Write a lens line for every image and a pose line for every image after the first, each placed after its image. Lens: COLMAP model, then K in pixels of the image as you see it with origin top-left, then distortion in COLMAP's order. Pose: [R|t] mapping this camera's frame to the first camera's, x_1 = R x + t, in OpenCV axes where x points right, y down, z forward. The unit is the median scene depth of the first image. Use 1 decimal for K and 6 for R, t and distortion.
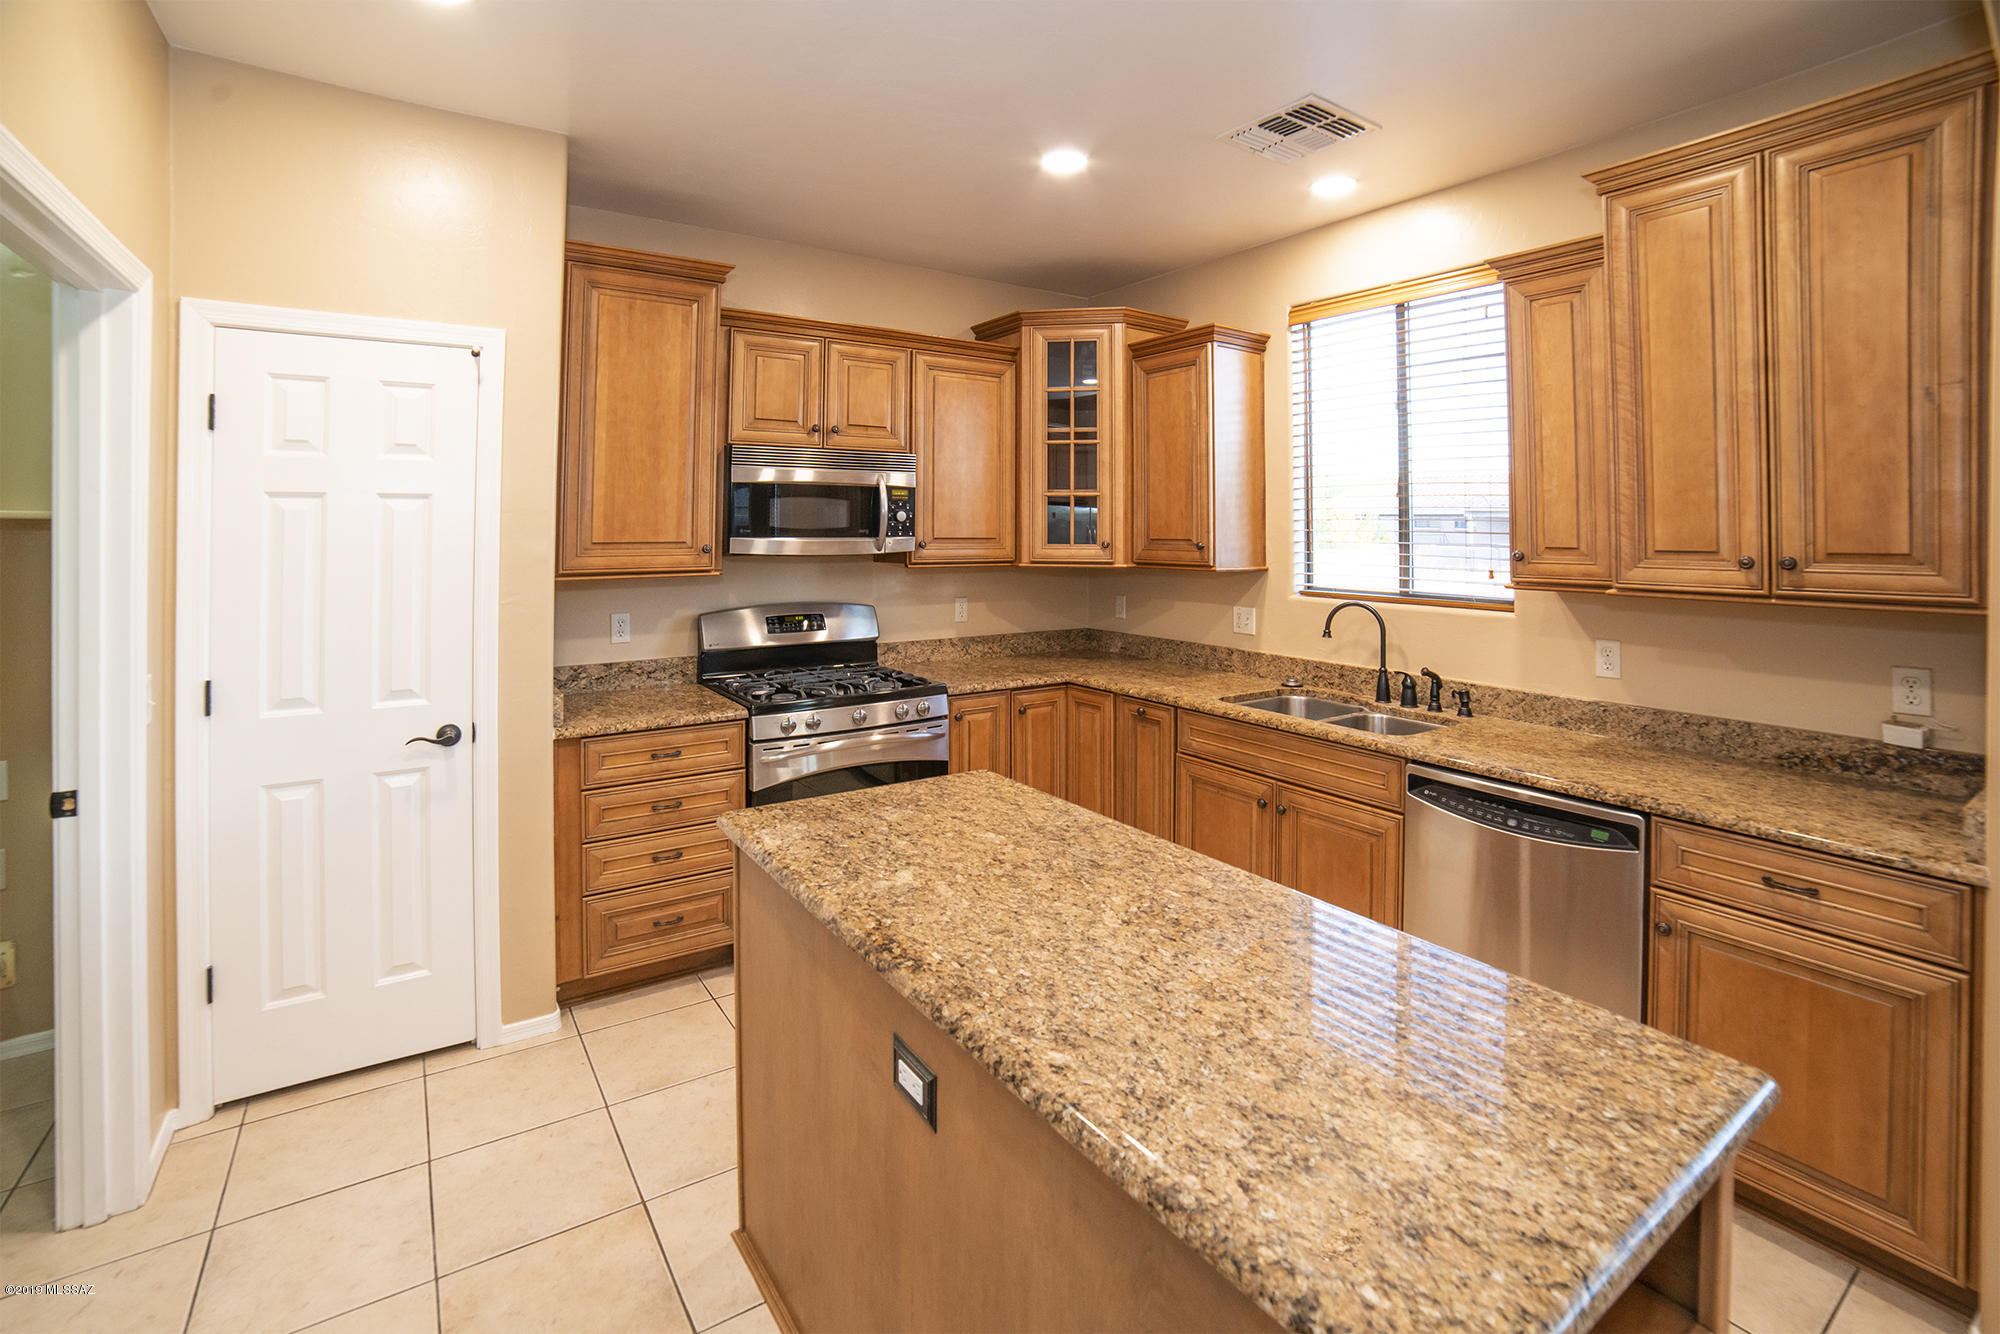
lens RADIAL K [[902.9, 0, 976.3], [0, 902.9, 611.8], [0, 0, 1]] dist [-0.088425, 0.031070]
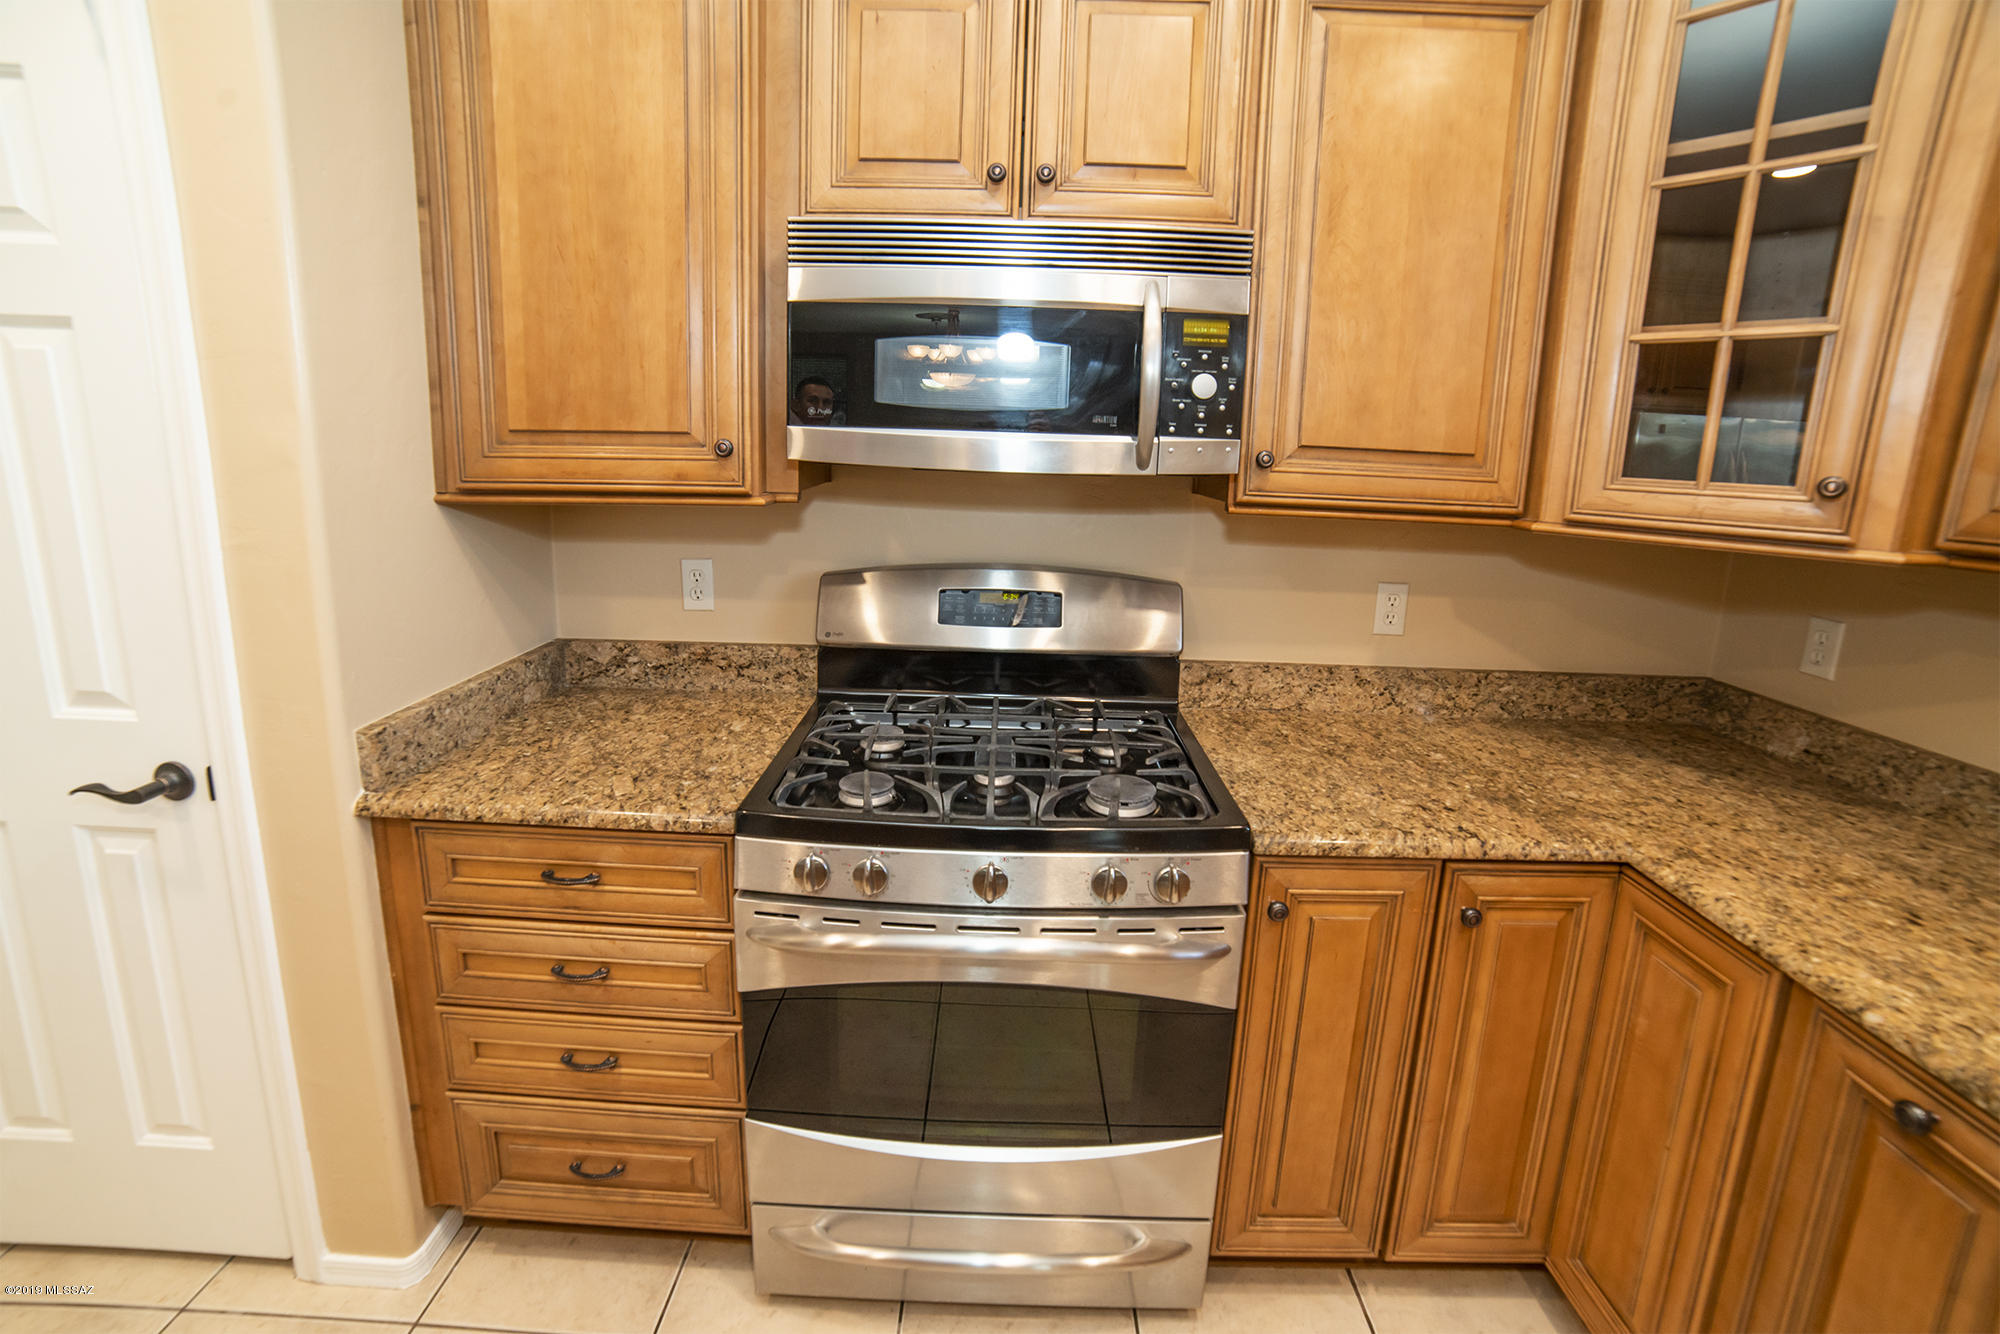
lens RADIAL K [[902.9, 0, 976.3], [0, 902.9, 611.8], [0, 0, 1]] dist [-0.088425, 0.031070]
pose [[0.832528, 0.129349, -0.538671, 0.061076], [-0.075697, 0.989800, 0.120686, -0.046757], [0.548788, -0.059699, 0.833828, 0.604790]]
